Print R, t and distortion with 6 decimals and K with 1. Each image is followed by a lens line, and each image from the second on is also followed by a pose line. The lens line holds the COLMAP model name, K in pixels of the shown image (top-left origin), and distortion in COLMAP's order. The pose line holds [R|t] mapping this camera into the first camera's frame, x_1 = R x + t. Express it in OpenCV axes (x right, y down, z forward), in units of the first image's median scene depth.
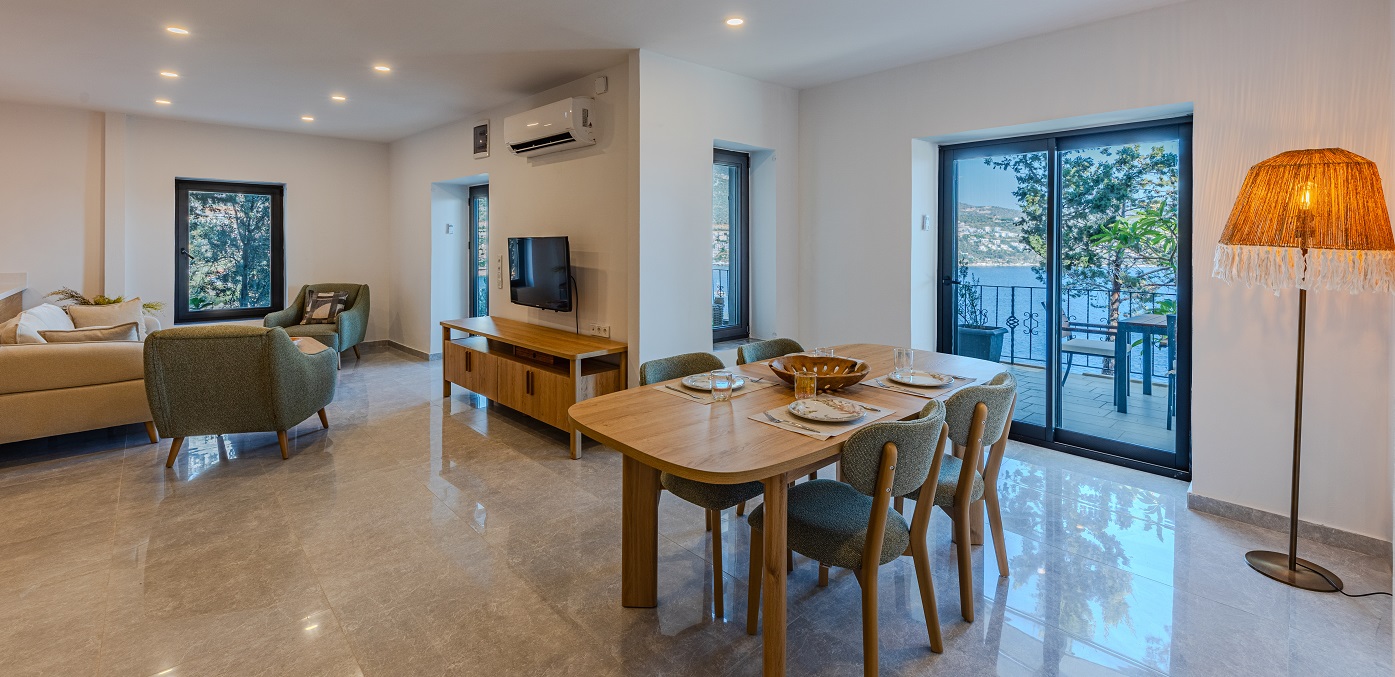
lens RADIAL K [[576.5, 0, 699.1], [0, 576.5, 246.3], [0, 0, 1]] dist [0.000826, -0.005819]
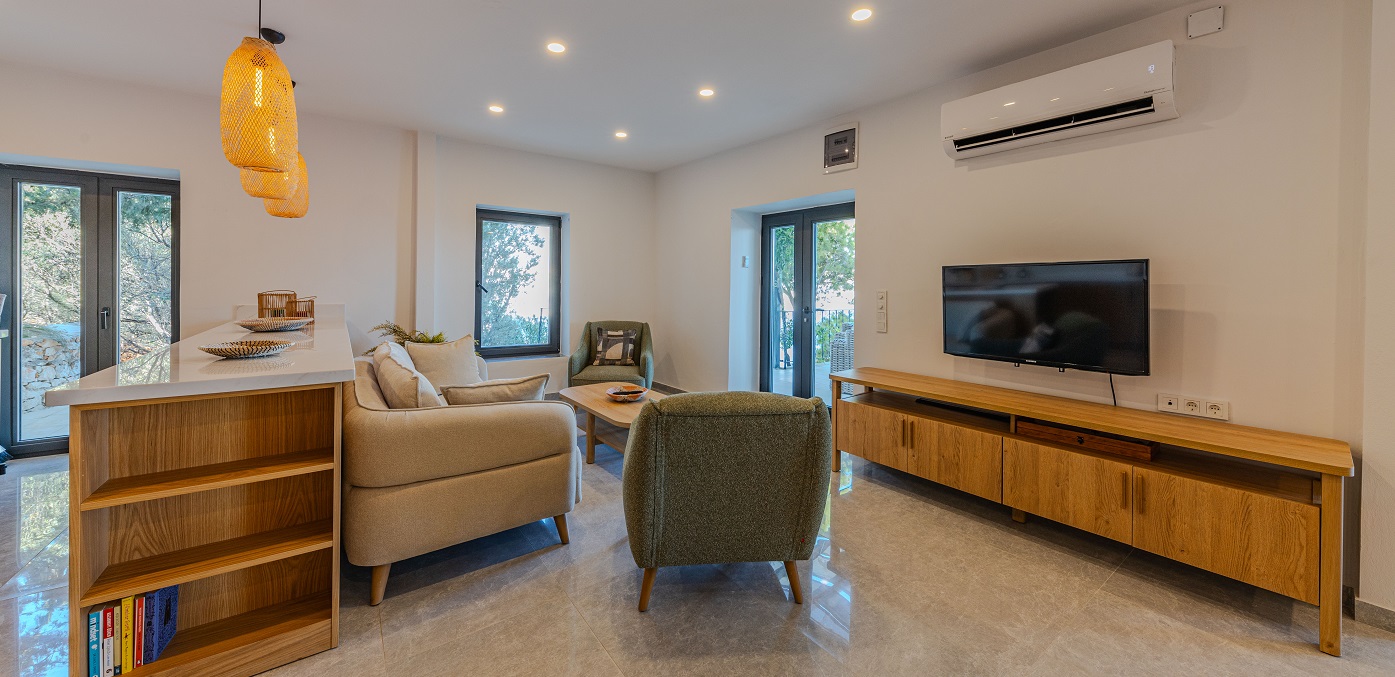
lens RADIAL K [[491.5, 0, 691.4], [0, 491.5, 288.0], [0, 0, 1]] dist [0.001280, 0.000093]
pose [[0.989482, 0.009297, -0.144354, -0.486197], [-0.010074, 0.999938, -0.004650, 0.017177], [0.144302, 0.006055, 0.989515, 0.284452]]
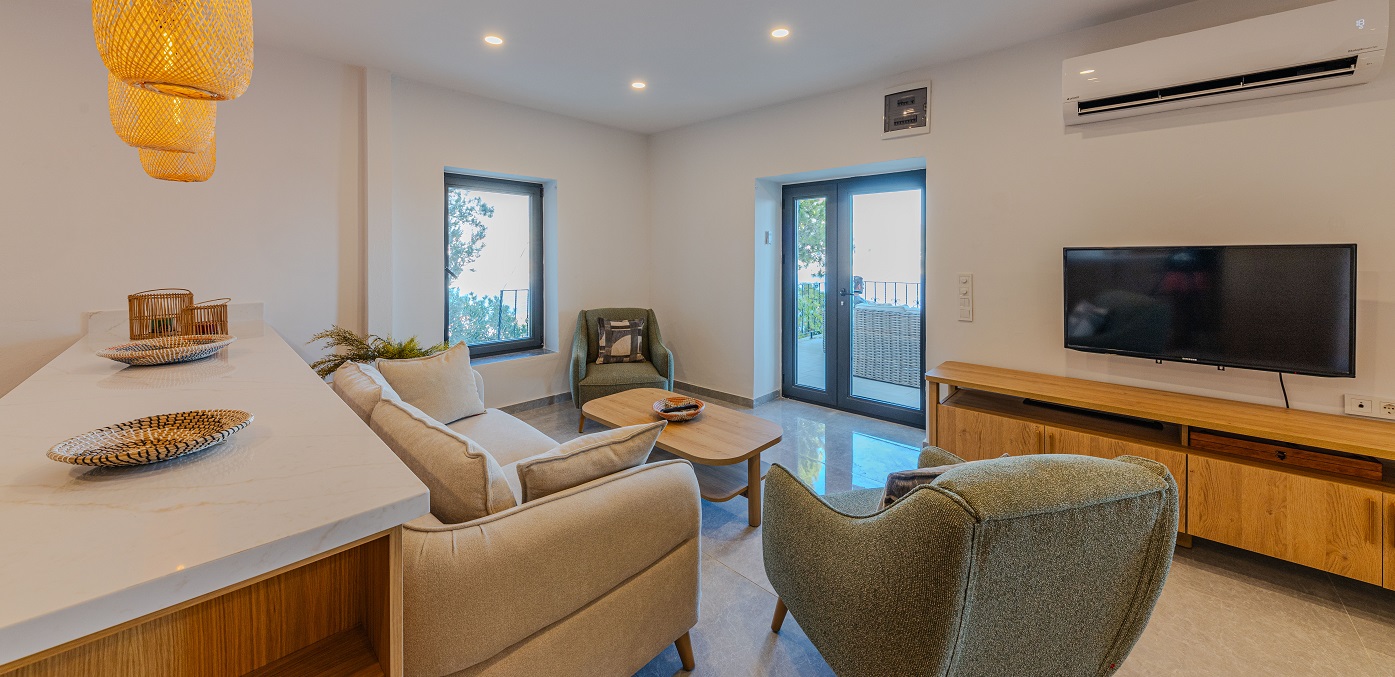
lens RADIAL K [[492.4, 0, 697.7], [0, 492.4, 258.4], [0, 0, 1]] dist [0.009229, -0.004126]
pose [[0.999781, -0.002880, 0.020728, -0.651415], [0.002862, 0.999996, 0.000889, -0.003789], [-0.020731, -0.000829, 0.999785, 0.397799]]
